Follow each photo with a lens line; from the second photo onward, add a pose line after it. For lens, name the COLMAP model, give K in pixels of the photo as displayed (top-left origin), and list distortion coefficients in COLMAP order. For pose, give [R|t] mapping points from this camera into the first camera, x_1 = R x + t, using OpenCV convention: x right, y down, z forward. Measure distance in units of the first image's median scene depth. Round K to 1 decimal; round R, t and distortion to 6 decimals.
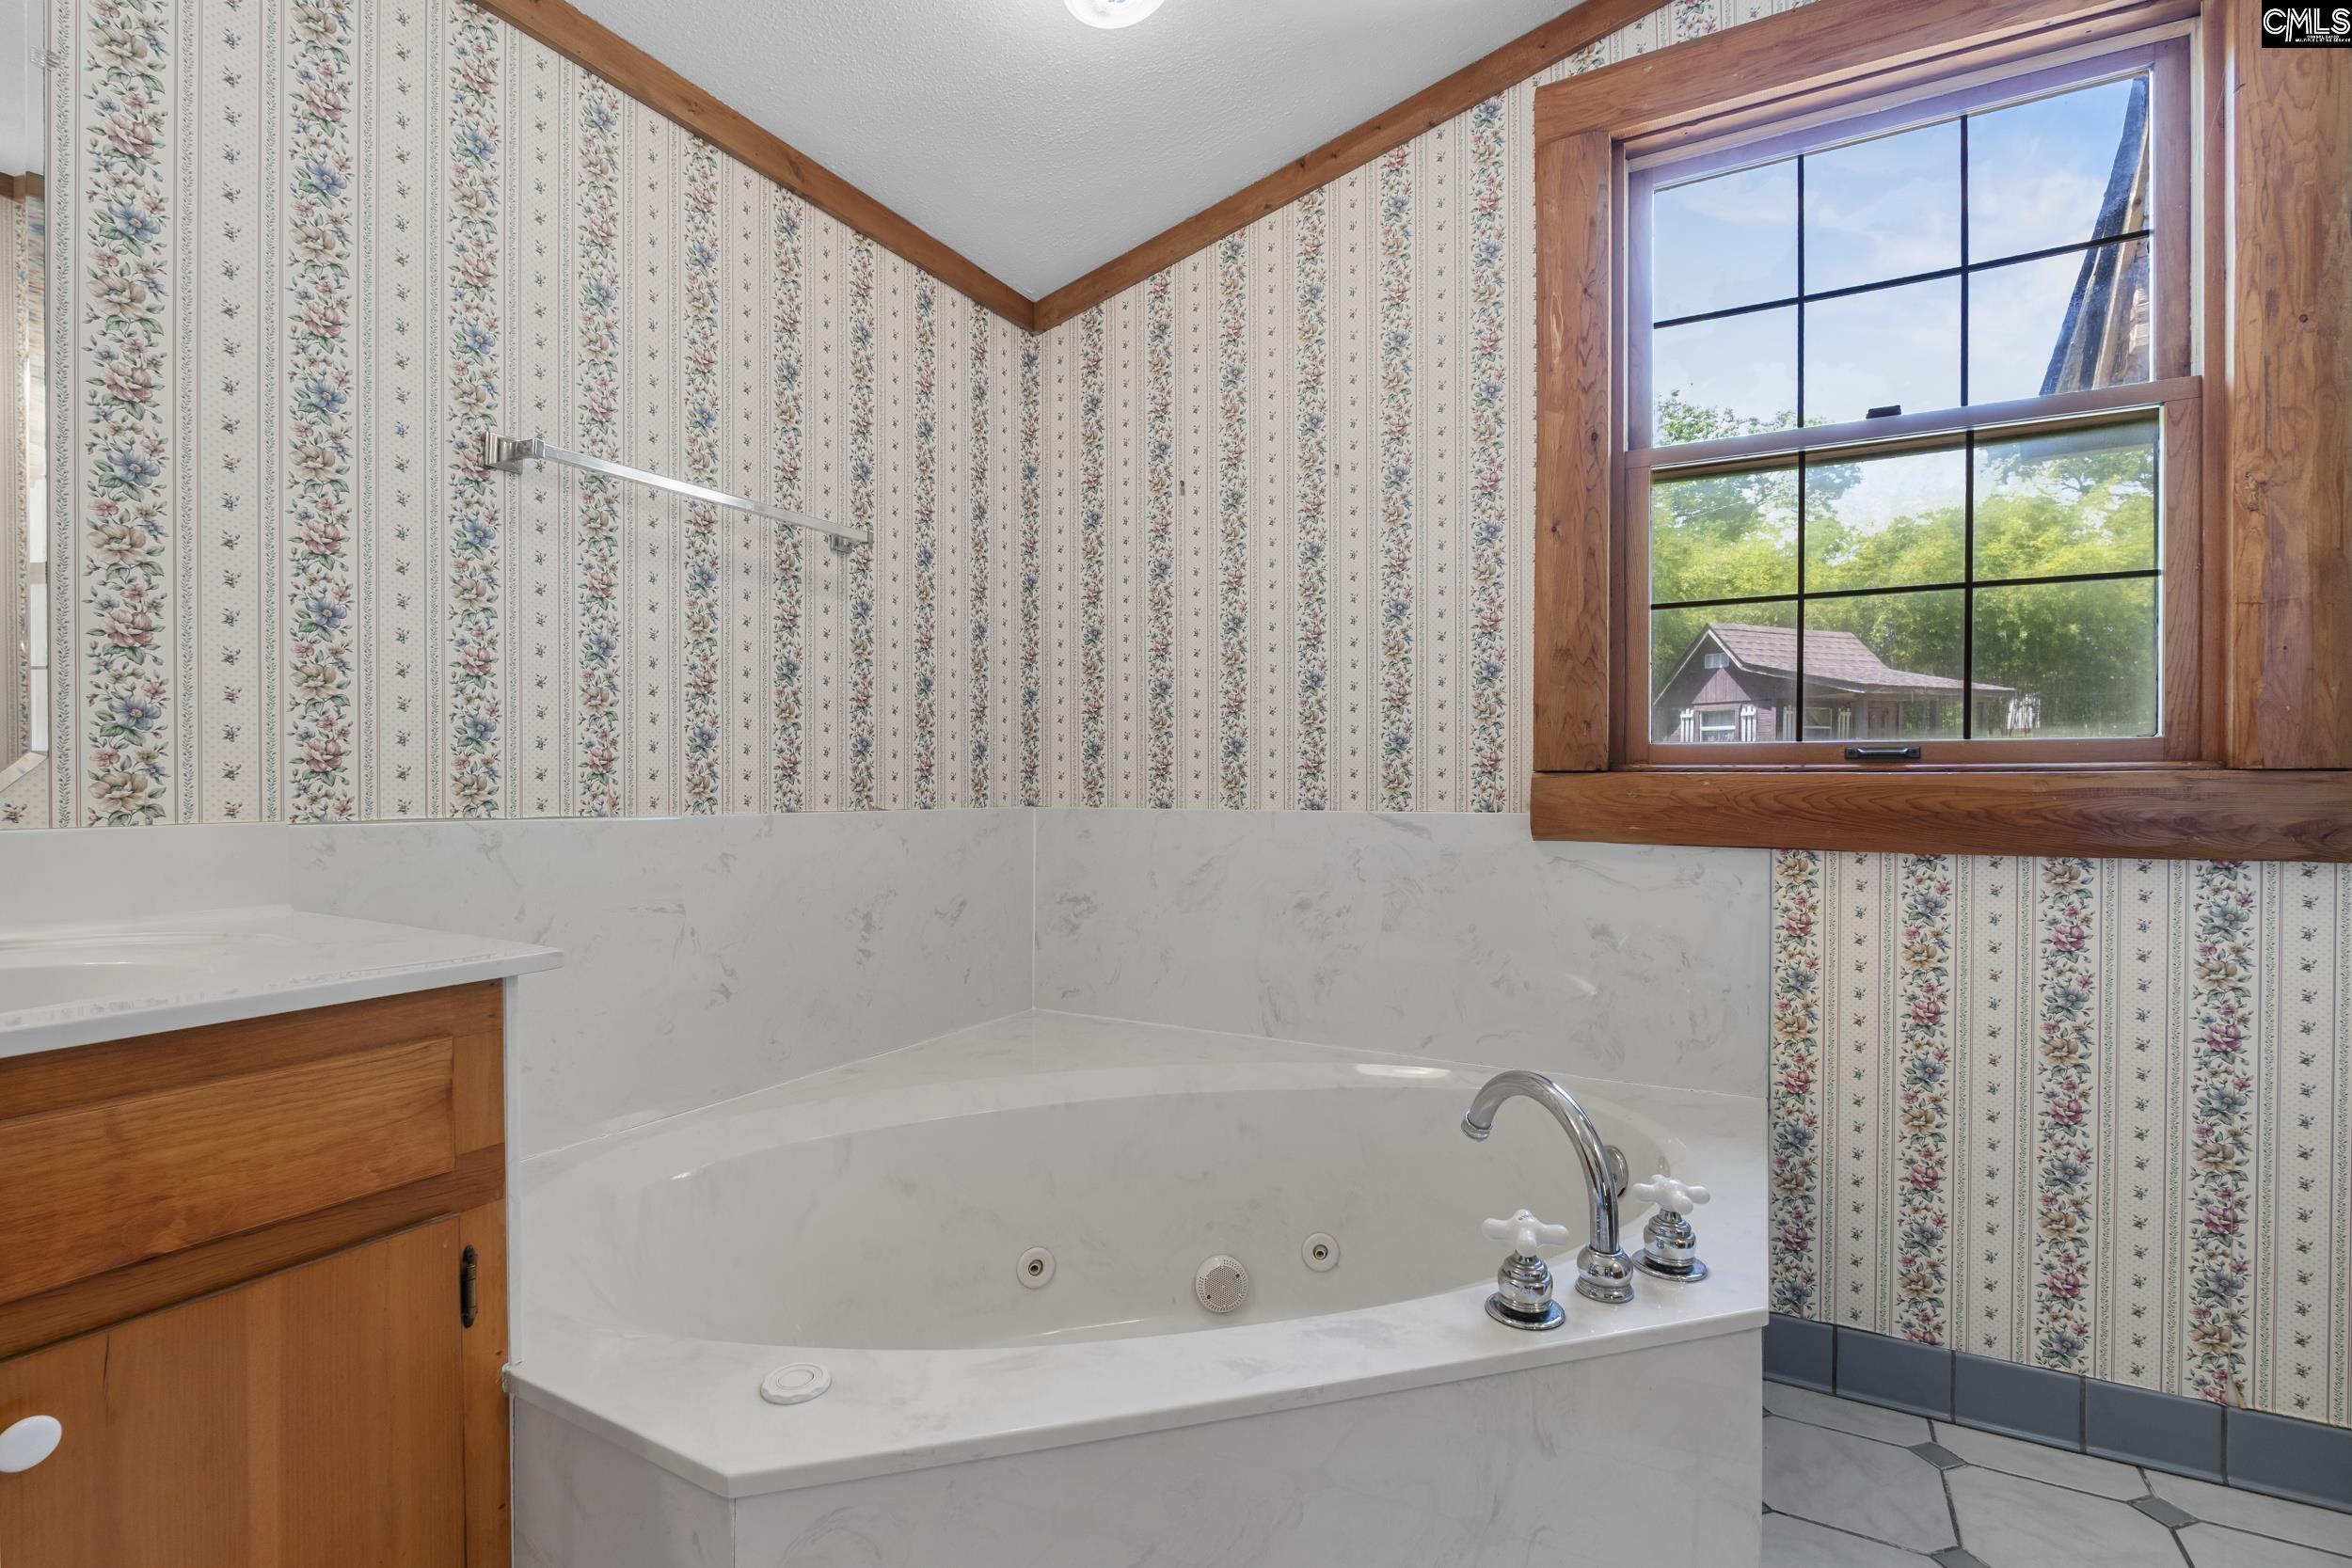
lens RADIAL K [[1073.2, 0, 1173.9], [0, 1073.2, 790.4], [0, 0, 1]] dist [-0.007226, -0.000493]
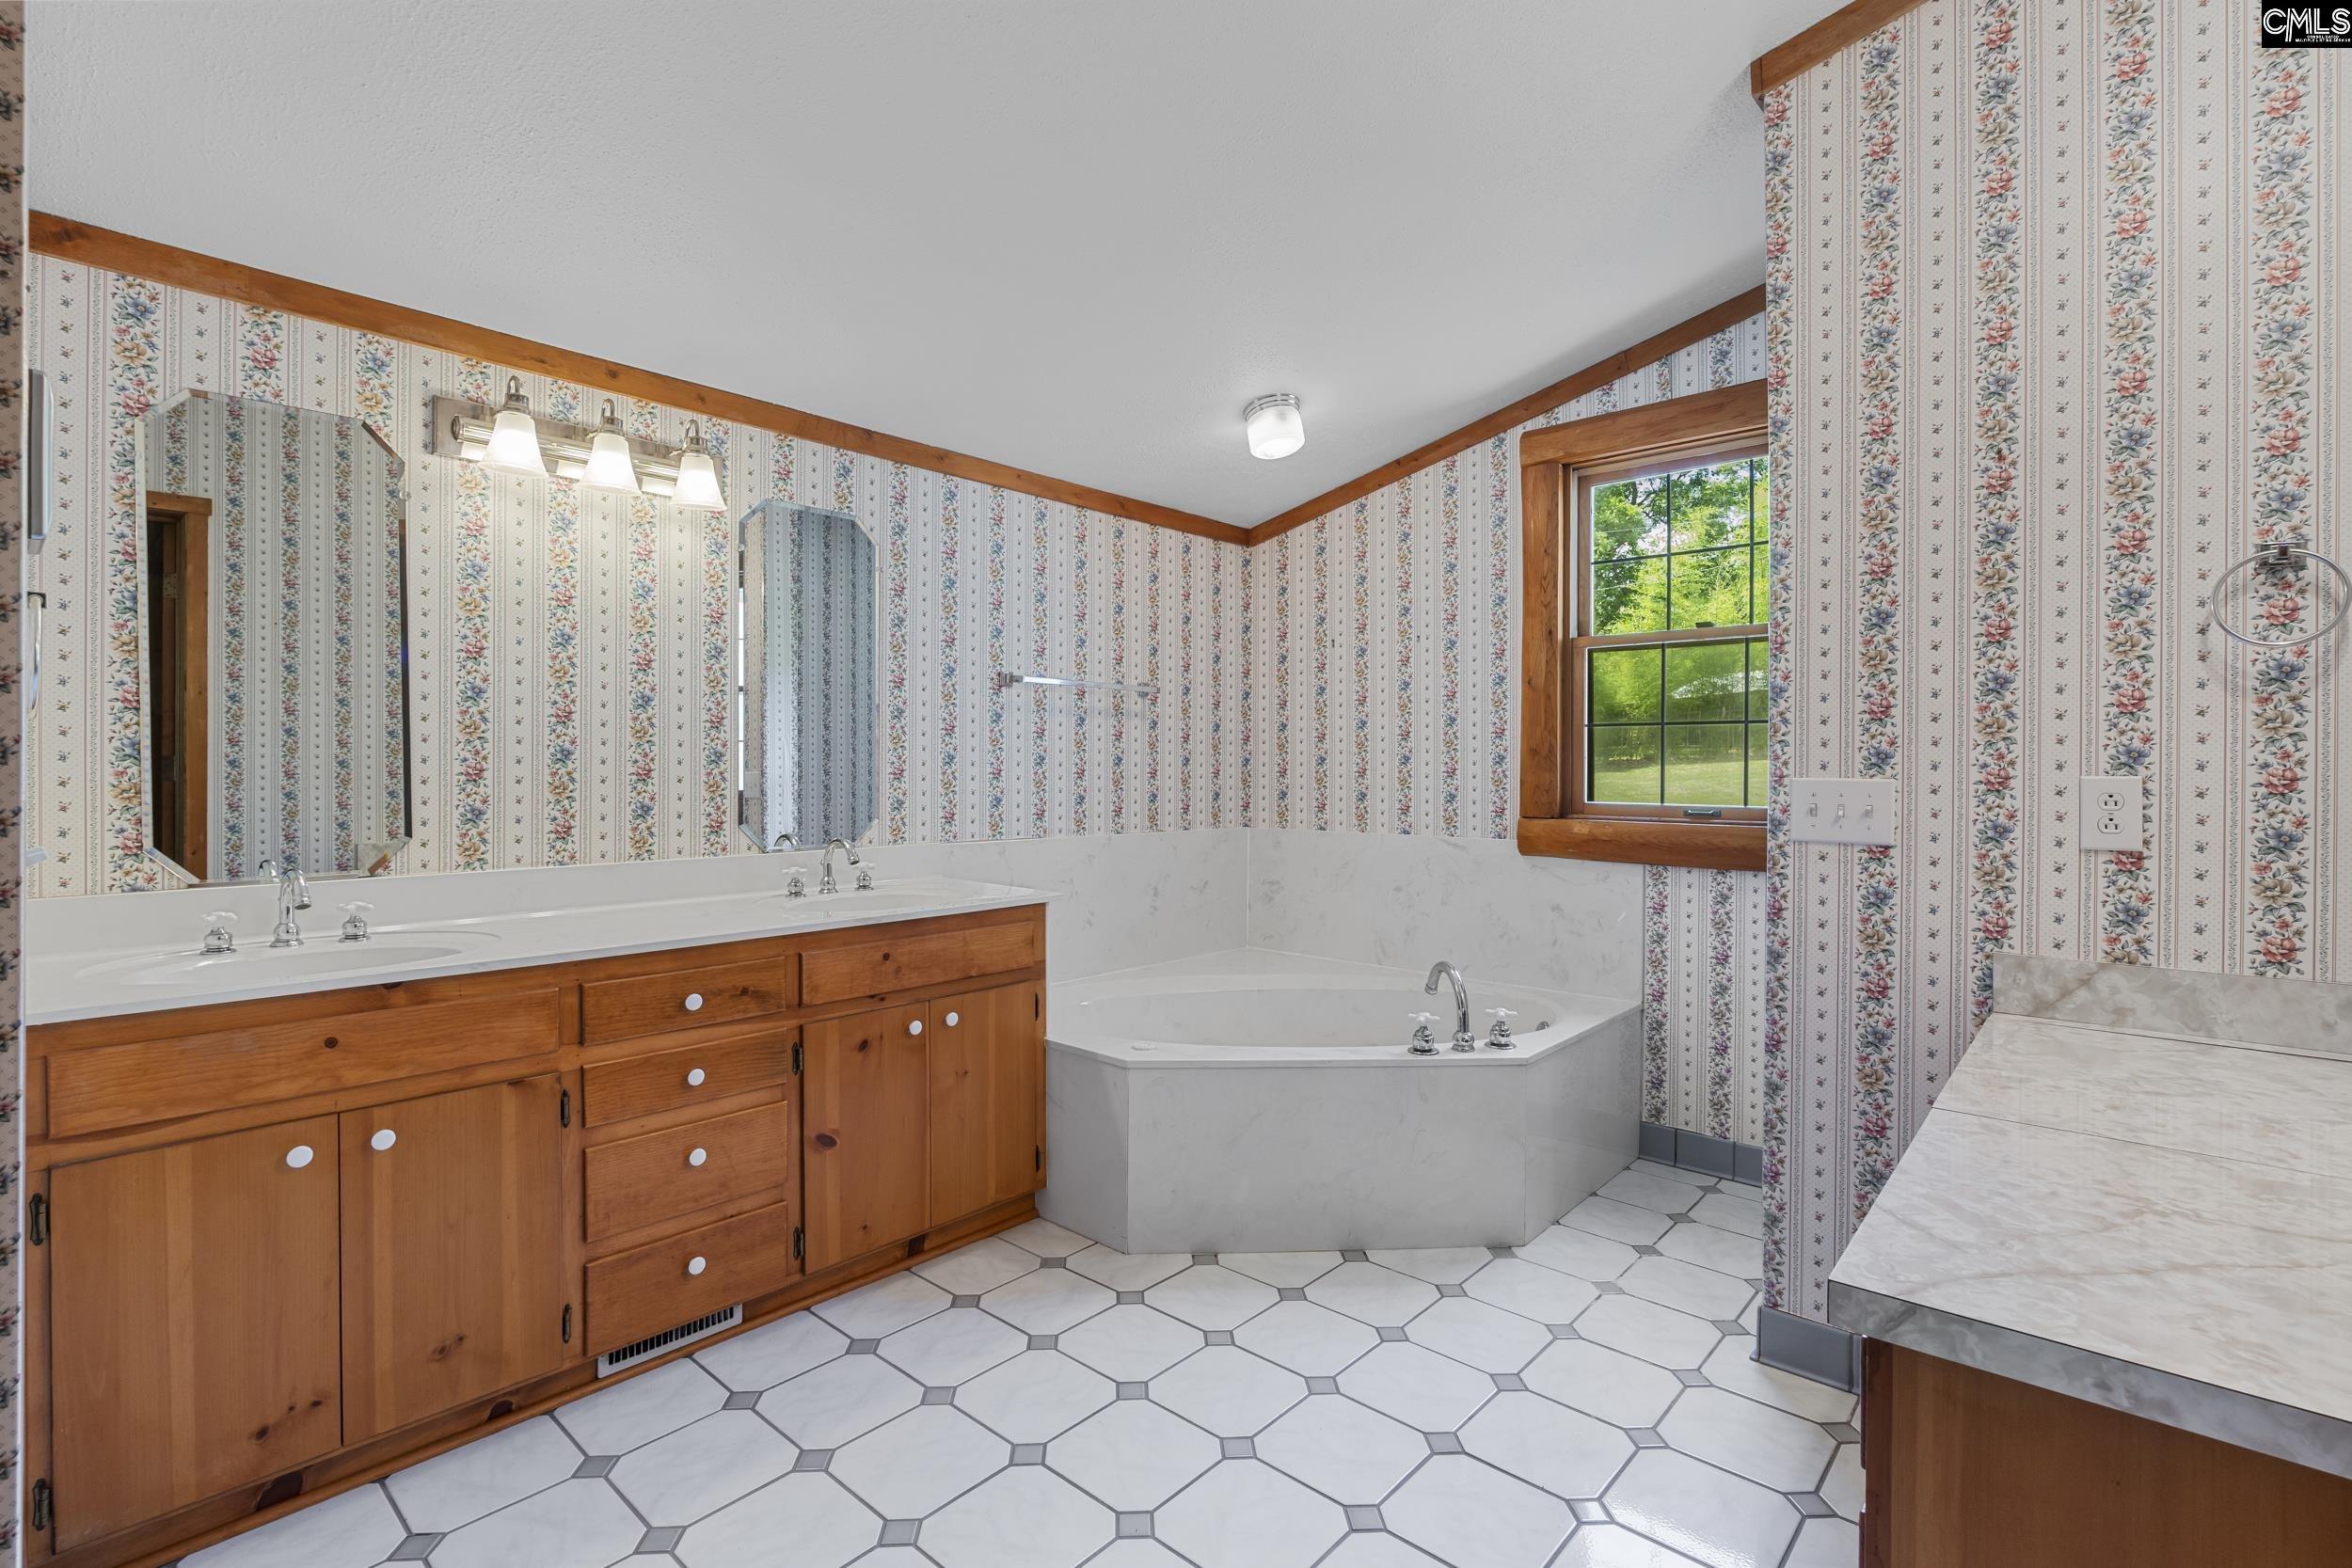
lens RADIAL K [[1073.2, 0, 1172.1], [0, 1073.2, 779.4], [0, 0, 1]] dist [-0.007226, -0.000493]
pose [[0.972788, 0.004430, -0.231654, 0.217851], [-0.003877, 0.999988, 0.002841, -0.096708], [0.231664, -0.001865, 0.972794, -1.011483]]
